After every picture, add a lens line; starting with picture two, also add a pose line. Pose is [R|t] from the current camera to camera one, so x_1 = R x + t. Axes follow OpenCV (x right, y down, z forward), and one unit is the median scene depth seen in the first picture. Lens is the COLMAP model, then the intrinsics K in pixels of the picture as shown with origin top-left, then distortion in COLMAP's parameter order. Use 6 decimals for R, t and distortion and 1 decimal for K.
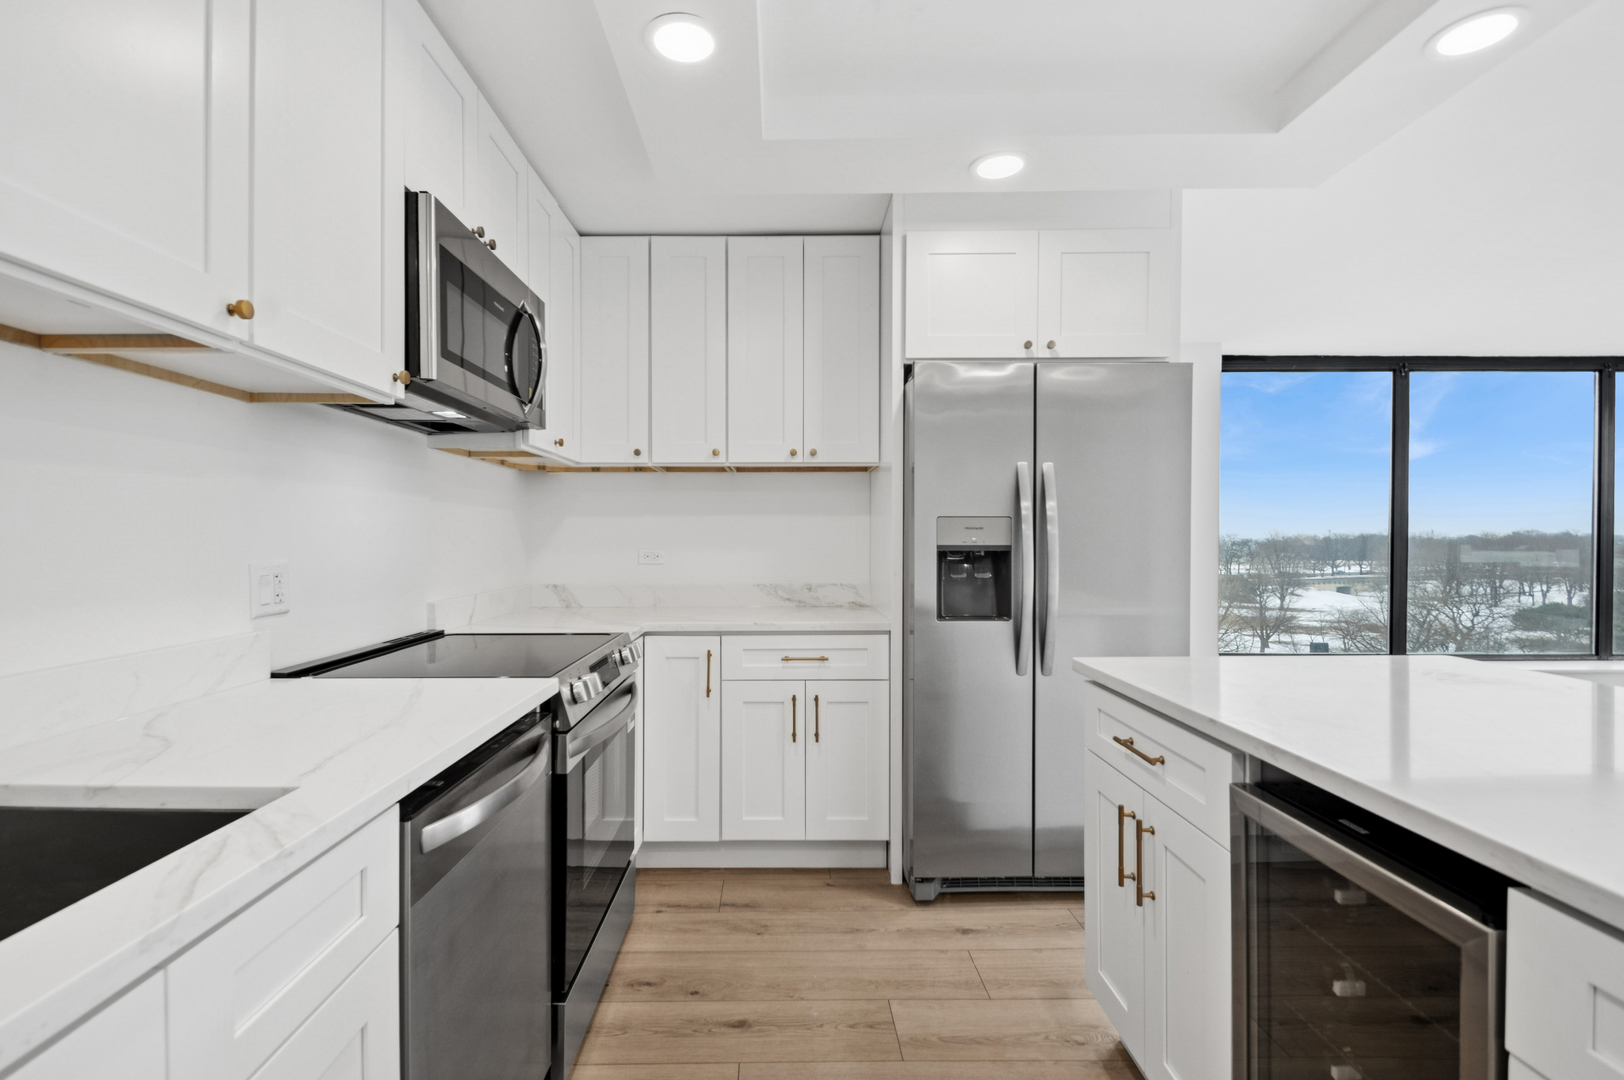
lens RADIAL K [[751.8, 0, 776.8], [0, 751.8, 543.7], [0, 0, 1]] dist [0.002845, -0.000204]
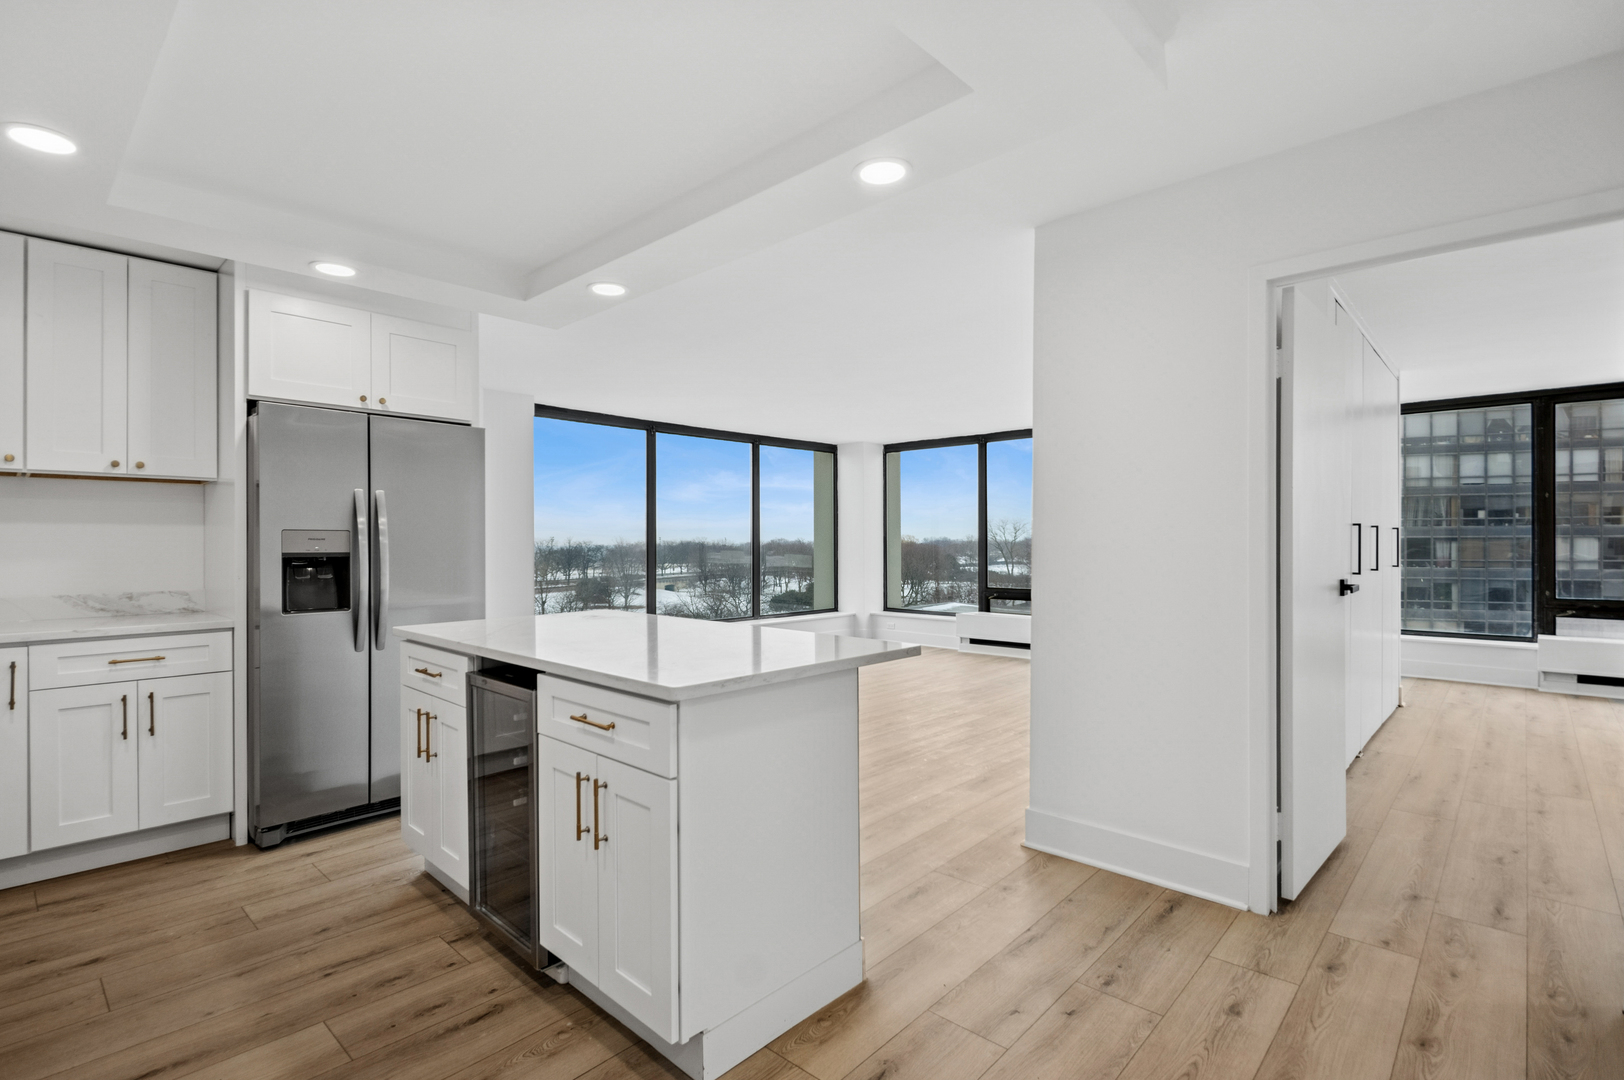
lens RADIAL K [[772.9, 0, 802.5], [0, 772.9, 545.4], [0, 0, 1]] dist [0.019180, -0.016225]
pose [[0.687139, -0.002654, 0.726521, -0.110585], [0.008180, 0.999958, -0.004084, 0.001757], [-0.726480, 0.008749, 0.687132, -0.433588]]
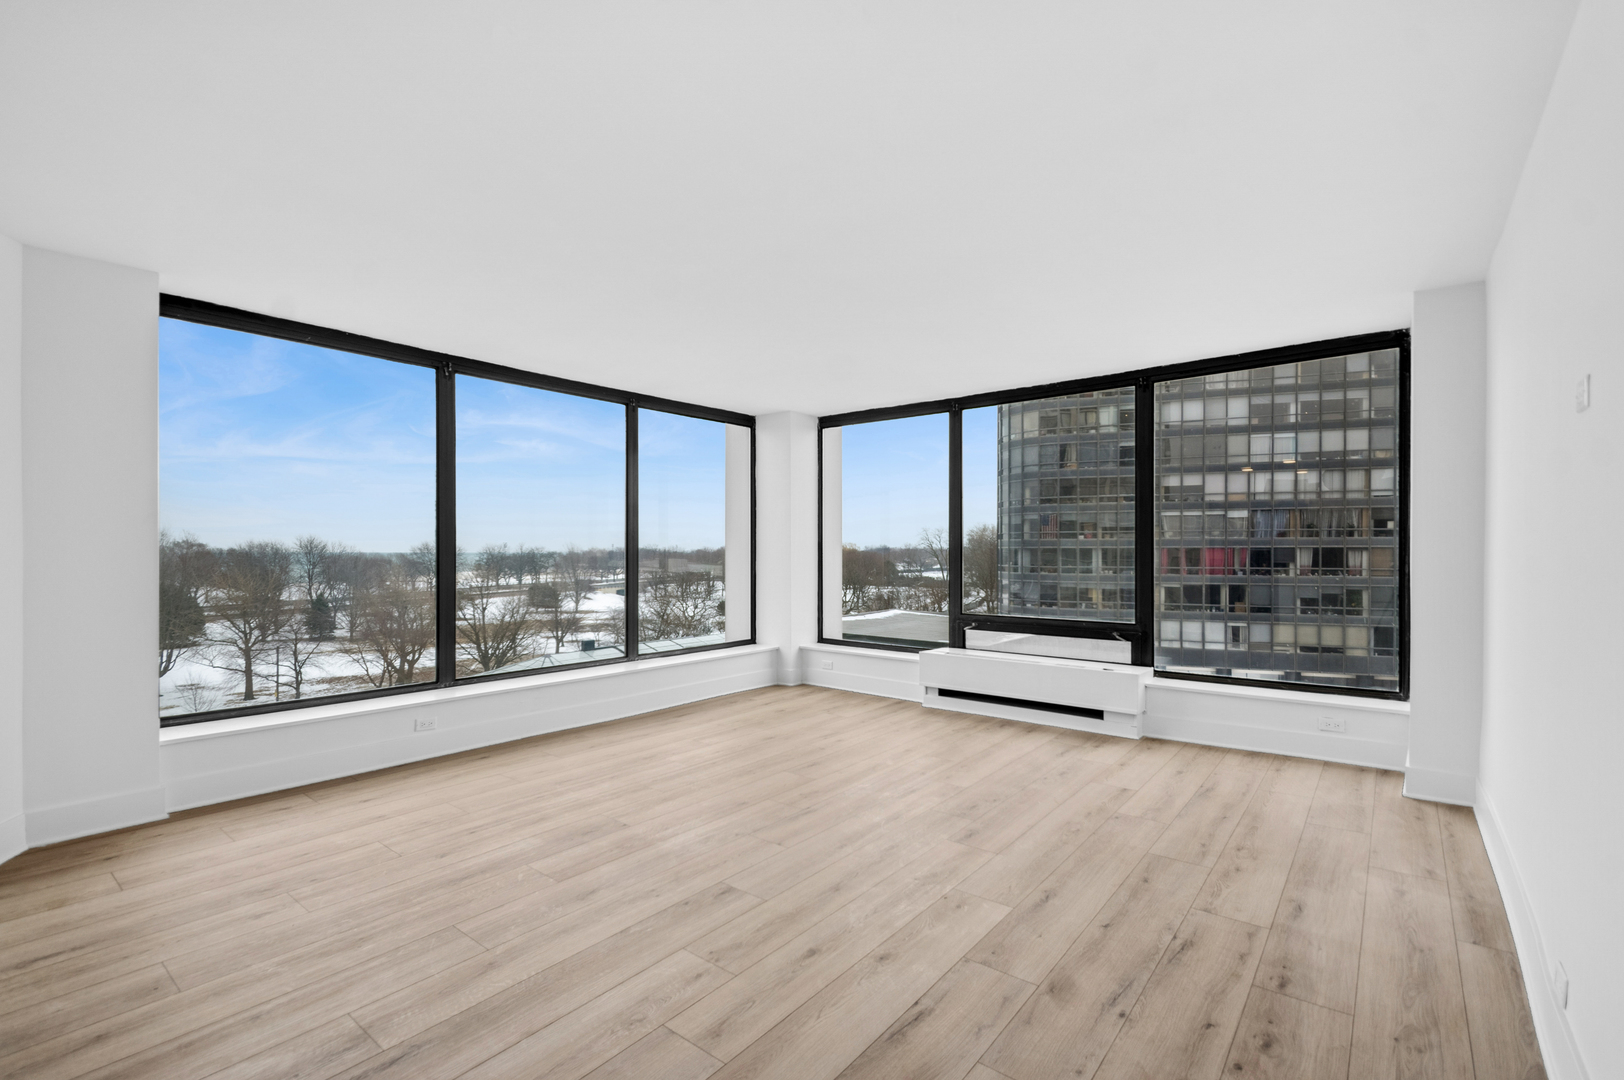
lens RADIAL K [[728.9, 0, 801.7], [0, 728.9, 560.0], [0, 0, 1]] dist [0.002285, 0.000065]
pose [[0.635259, -0.008206, 0.772255, 0.745477], [0.004357, 0.999966, 0.007042, -0.005576], [-0.772287, -0.001109, 0.635273, 0.183829]]
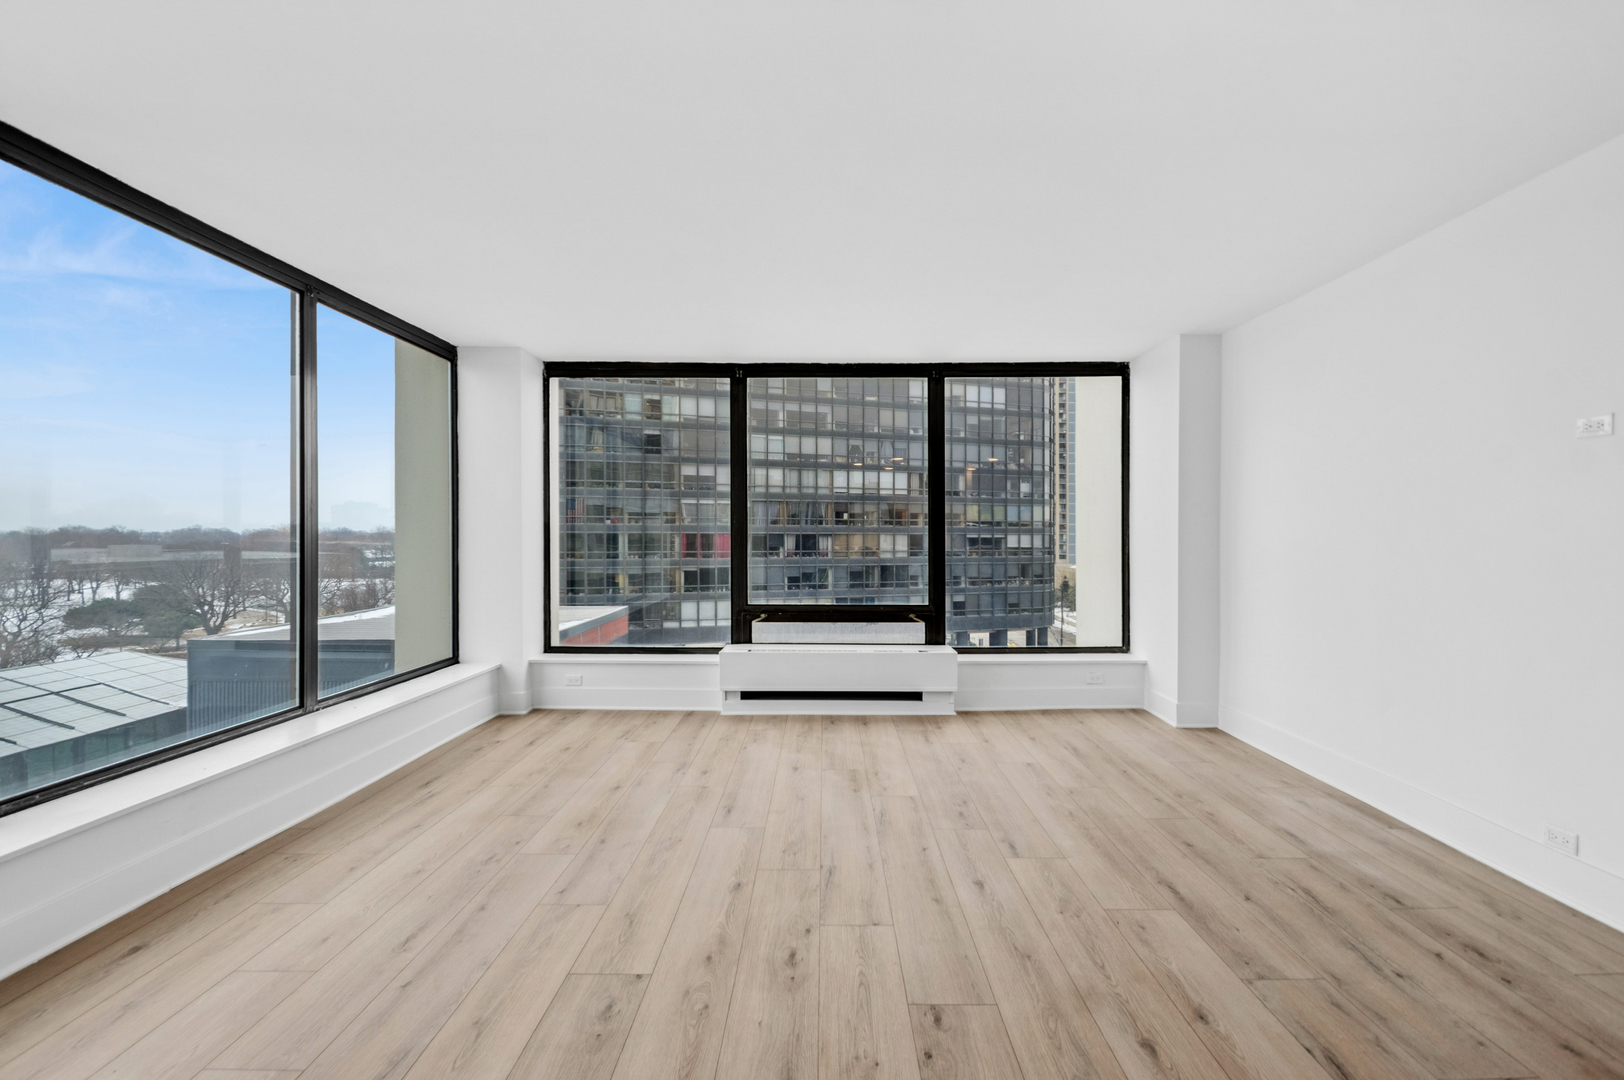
lens RADIAL K [[746.1, 0, 825.8], [0, 746.1, 543.2], [0, 0, 1]] dist [0.000503, -0.000189]
pose [[-0.001489, -0.007351, 0.999972, 0.732216], [0.004538, 0.999963, 0.007358, -0.006531], [-0.999989, 0.004549, -0.001455, 0.931989]]
